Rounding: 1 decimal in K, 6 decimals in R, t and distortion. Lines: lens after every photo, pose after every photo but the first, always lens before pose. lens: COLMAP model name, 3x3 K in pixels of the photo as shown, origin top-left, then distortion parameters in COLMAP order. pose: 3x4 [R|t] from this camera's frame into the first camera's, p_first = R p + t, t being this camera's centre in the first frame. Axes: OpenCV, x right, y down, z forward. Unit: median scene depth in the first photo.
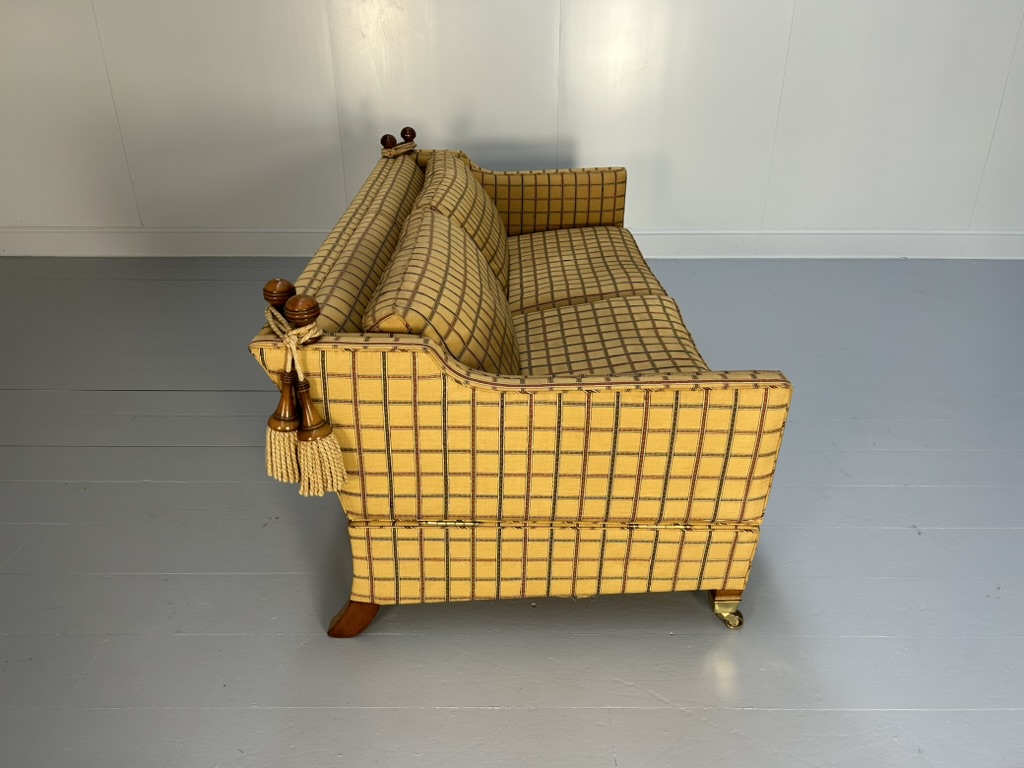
lens RADIAL K [[772.0, 0, 510.0], [0, 772.0, 384.0], [0, 0, 1]] dist [0.087334, -0.111596]
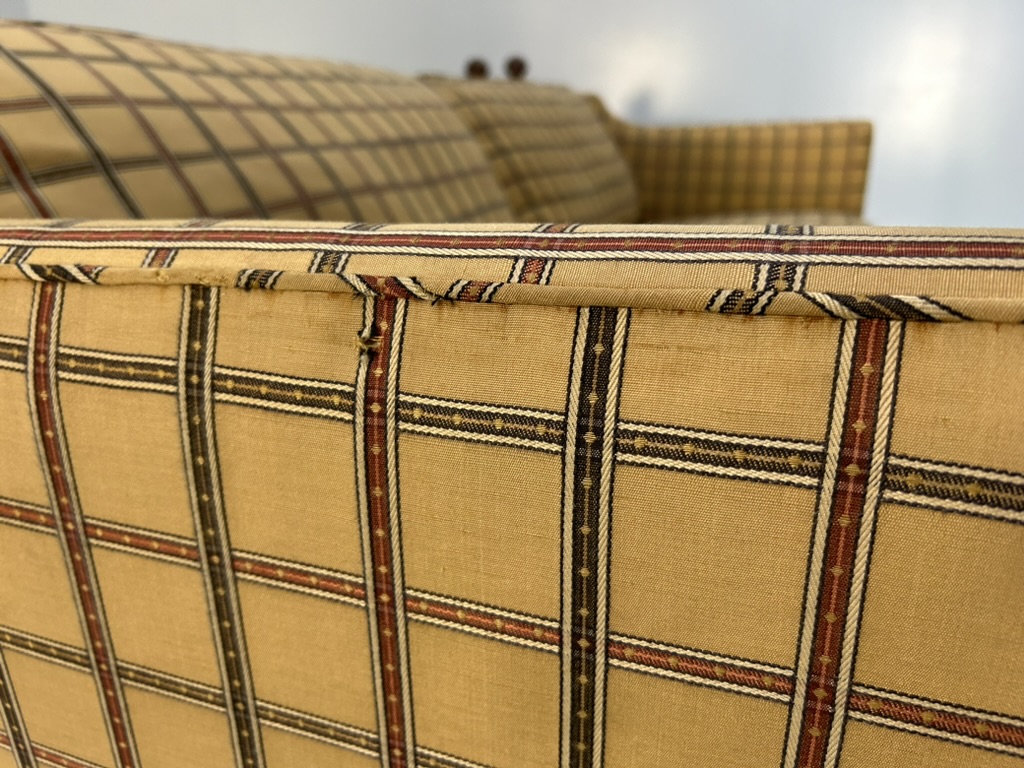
lens RADIAL K [[772.0, 0, 511.8], [0, 772.0, 383.1], [0, 0, 1]] dist [0.087334, -0.111596]
pose [[0.945499, 0.087096, -0.313762, 0.240769], [-0.116454, 0.990281, -0.076035, 0.031091], [0.304090, 0.108430, 0.946452, 0.878391]]
